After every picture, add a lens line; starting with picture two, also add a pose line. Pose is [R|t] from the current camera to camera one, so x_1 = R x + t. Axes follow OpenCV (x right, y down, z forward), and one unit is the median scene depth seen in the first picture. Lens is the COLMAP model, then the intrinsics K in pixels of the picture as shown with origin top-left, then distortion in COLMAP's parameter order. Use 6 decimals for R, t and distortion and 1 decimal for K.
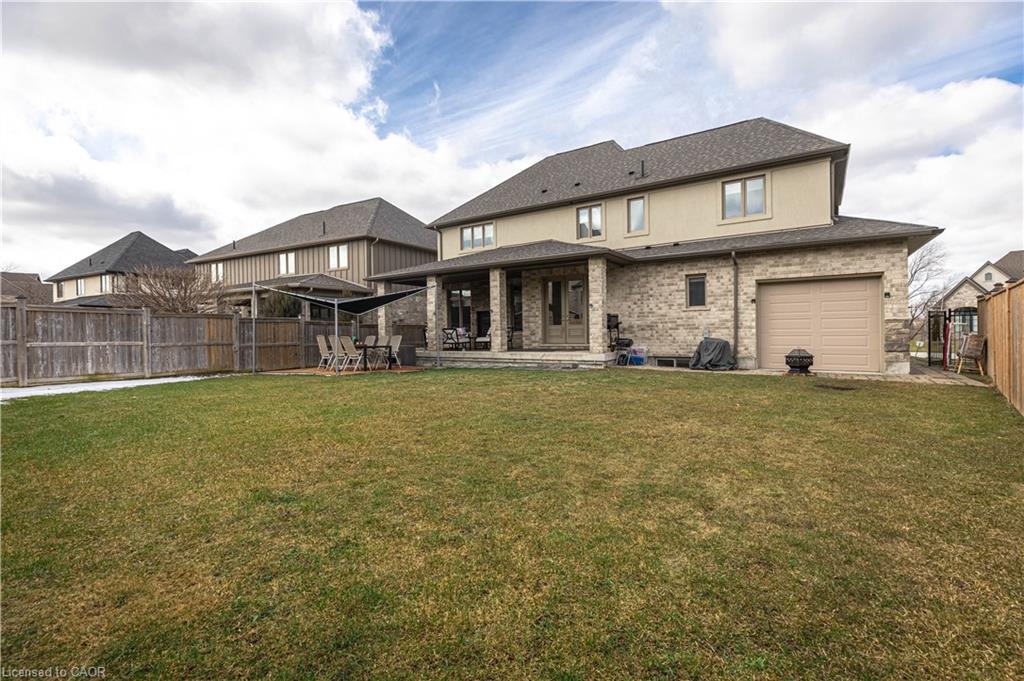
lens RADIAL K [[469.5, 0, 513.4], [0, 469.5, 330.8], [0, 0, 1]] dist [-0.002129, 0.000196]
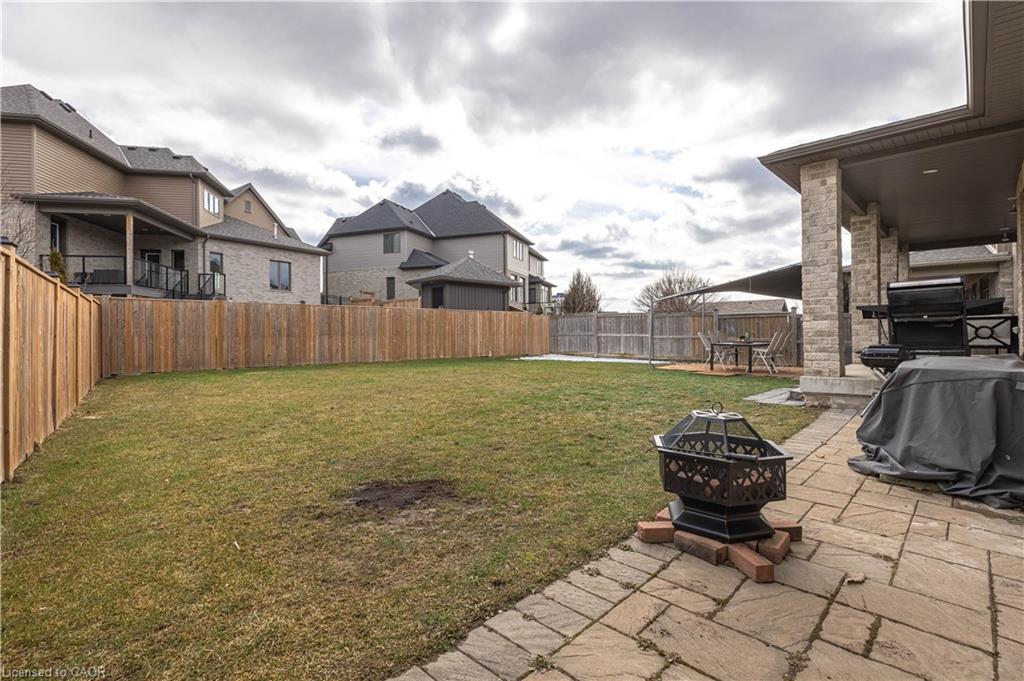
lens RADIAL K [[469.5, 0, 512.3], [0, 469.5, 335.3], [0, 0, 1]] dist [-0.002129, 0.000196]
pose [[-0.195494, 0.010275, -0.980651, 0.471611], [0.005335, 0.999941, 0.009414, 0.007082], [0.980690, -0.003392, -0.195537, 0.590939]]
